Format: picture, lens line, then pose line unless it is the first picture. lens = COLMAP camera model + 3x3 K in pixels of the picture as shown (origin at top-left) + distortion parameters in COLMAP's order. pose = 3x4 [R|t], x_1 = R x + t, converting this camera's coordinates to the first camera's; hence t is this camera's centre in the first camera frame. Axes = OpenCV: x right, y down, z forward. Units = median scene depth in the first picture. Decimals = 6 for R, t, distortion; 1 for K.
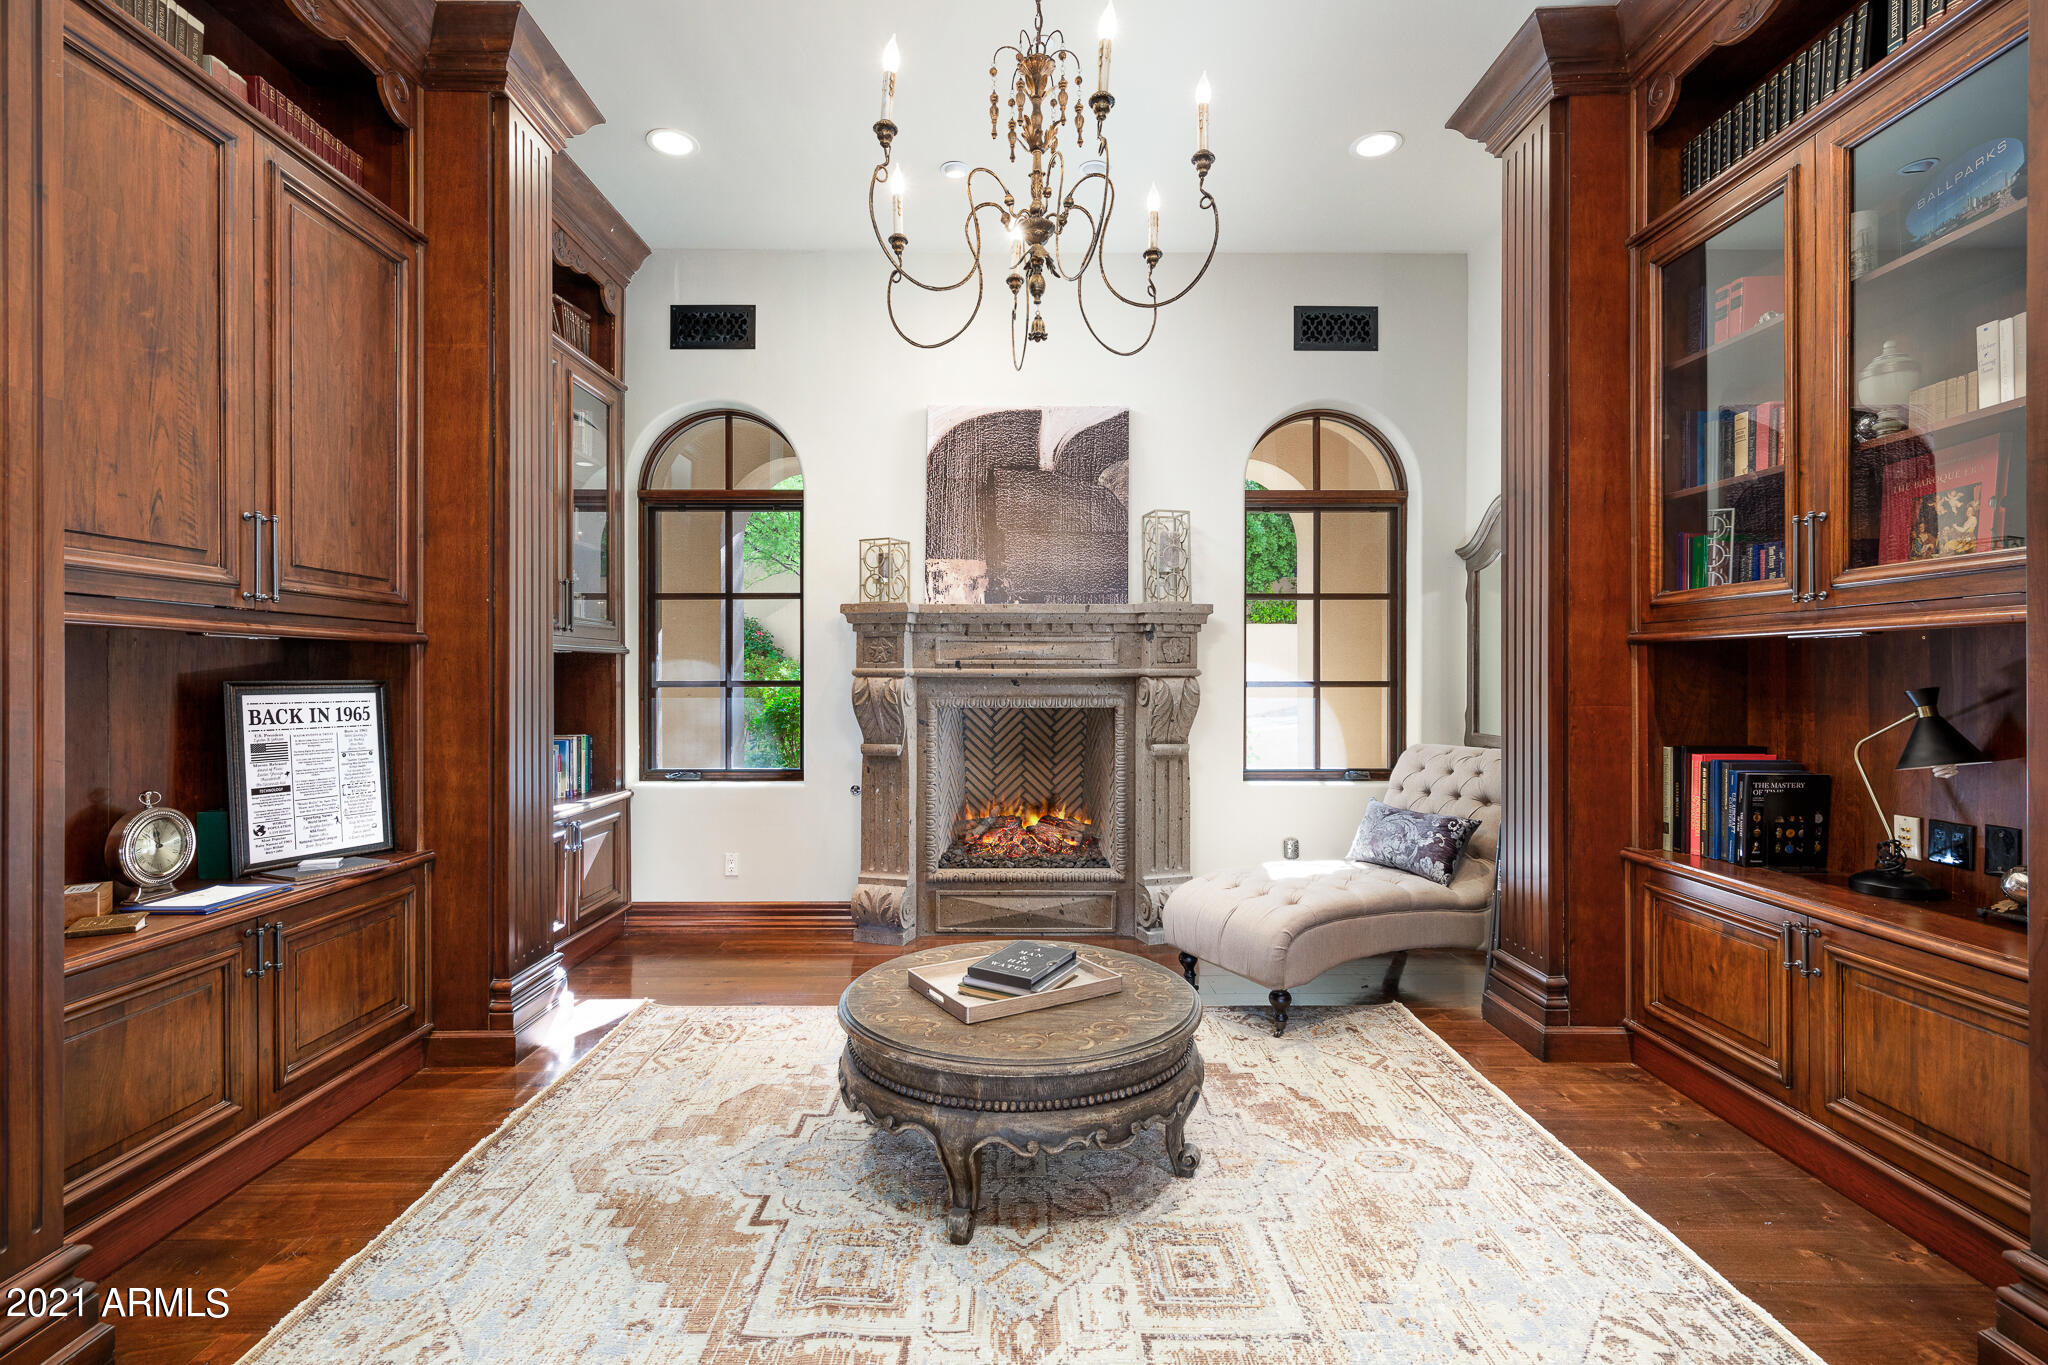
lens RADIAL K [[895.2, 0, 1028.9], [0, 895.2, 676.2], [0, 0, 1]] dist [0.000481, -0.000265]
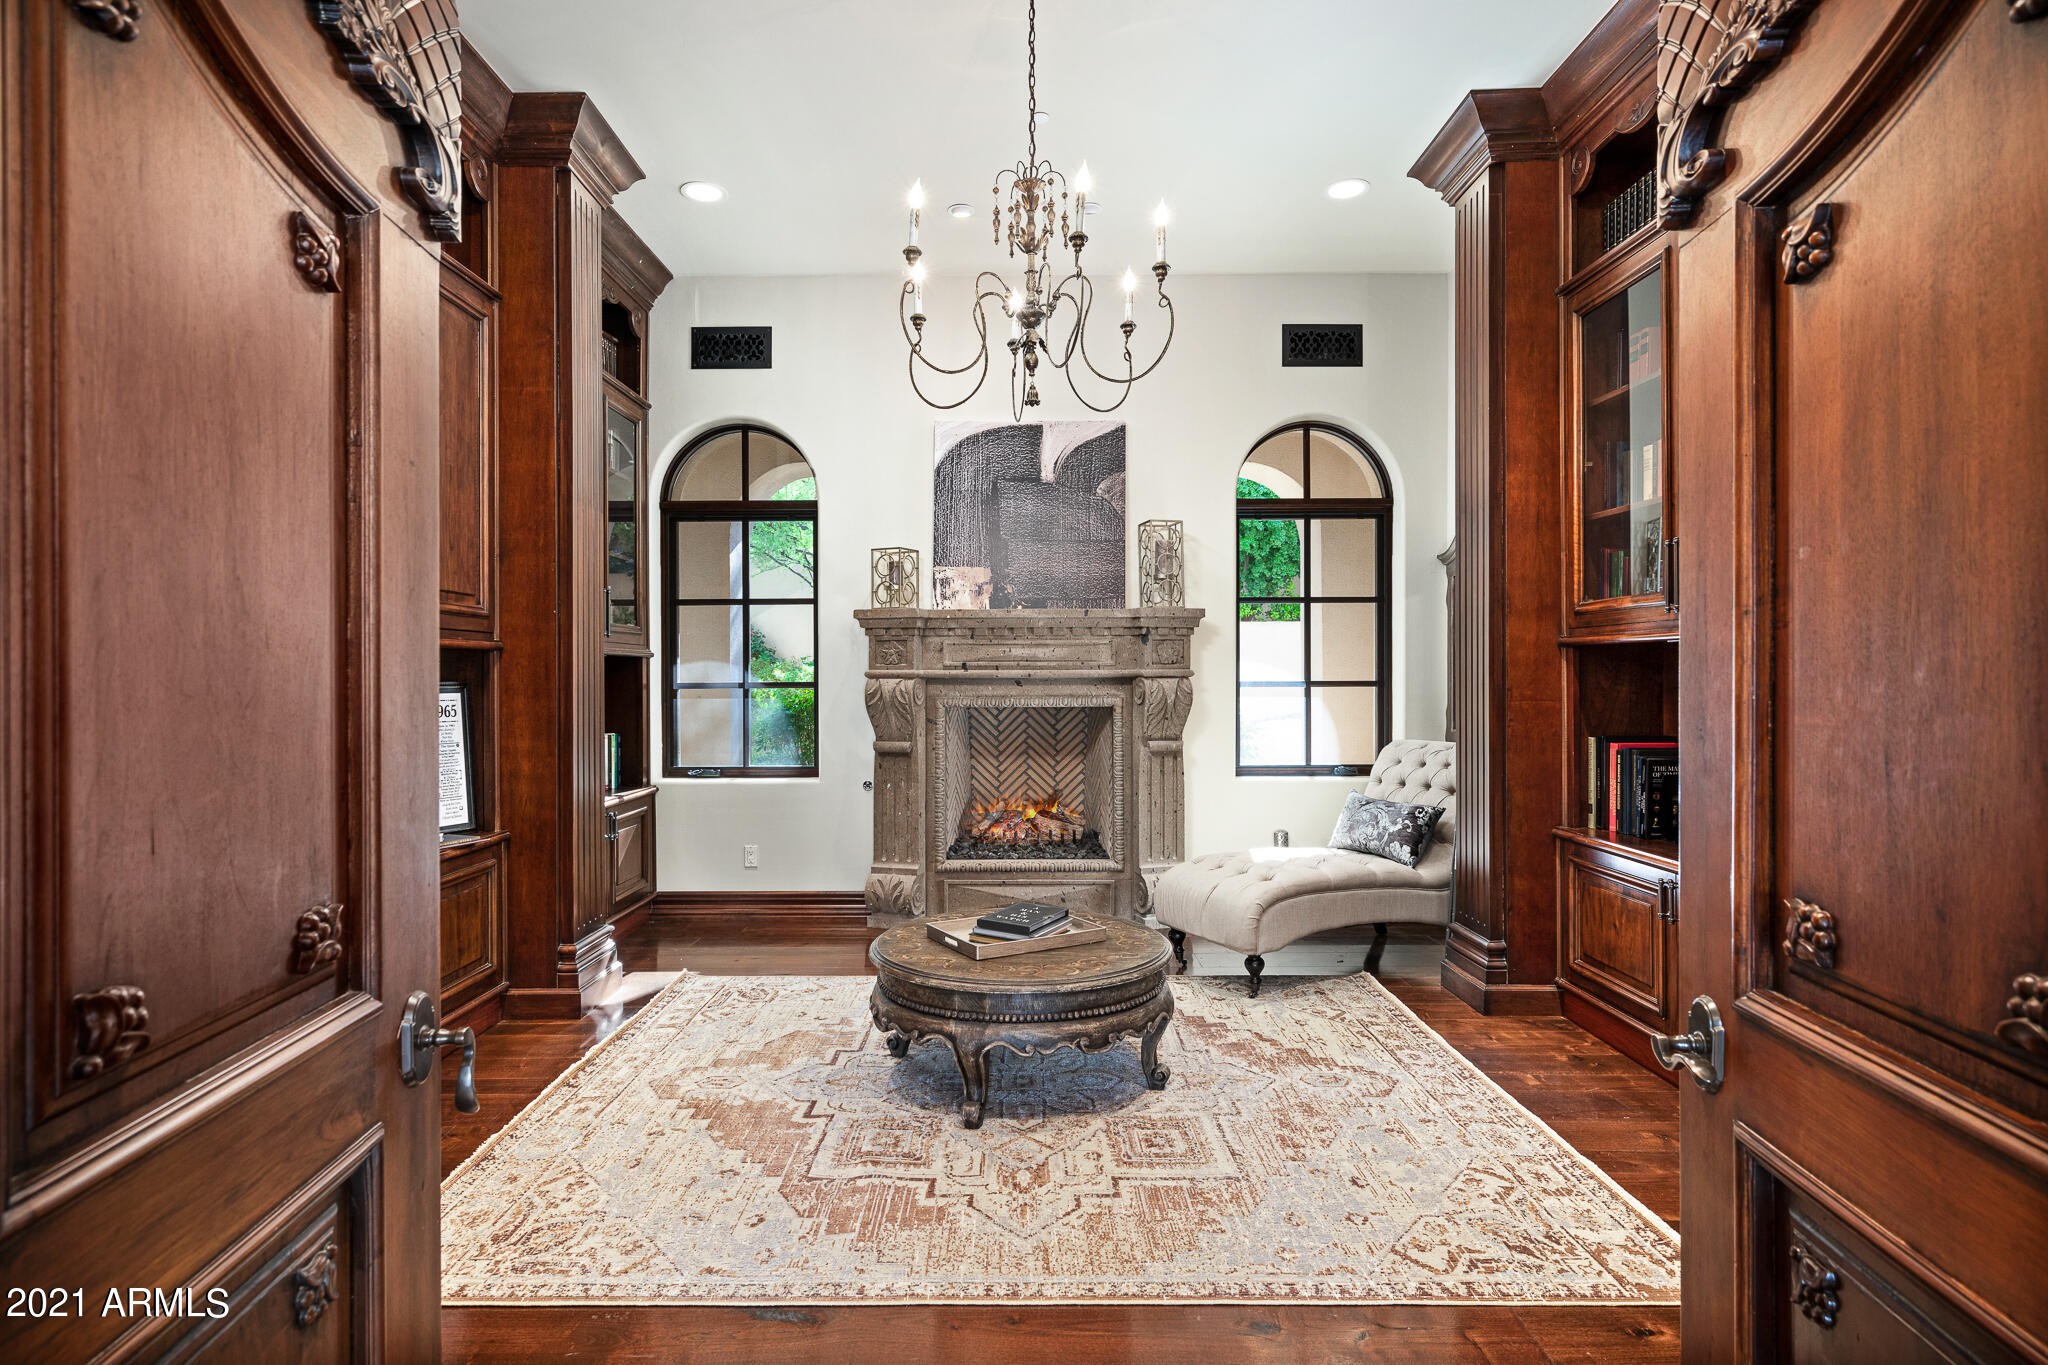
lens RADIAL K [[980.0, 0, 1021.2], [0, 980.0, 681.4], [0, 0, 1]] dist [-0.003138, 0.000115]
pose [[0.999860, -0.003182, -0.016423, 0.010822], [0.003238, 0.999989, 0.003369, 0.001791], [0.016412, -0.003422, 0.999859, -0.249851]]
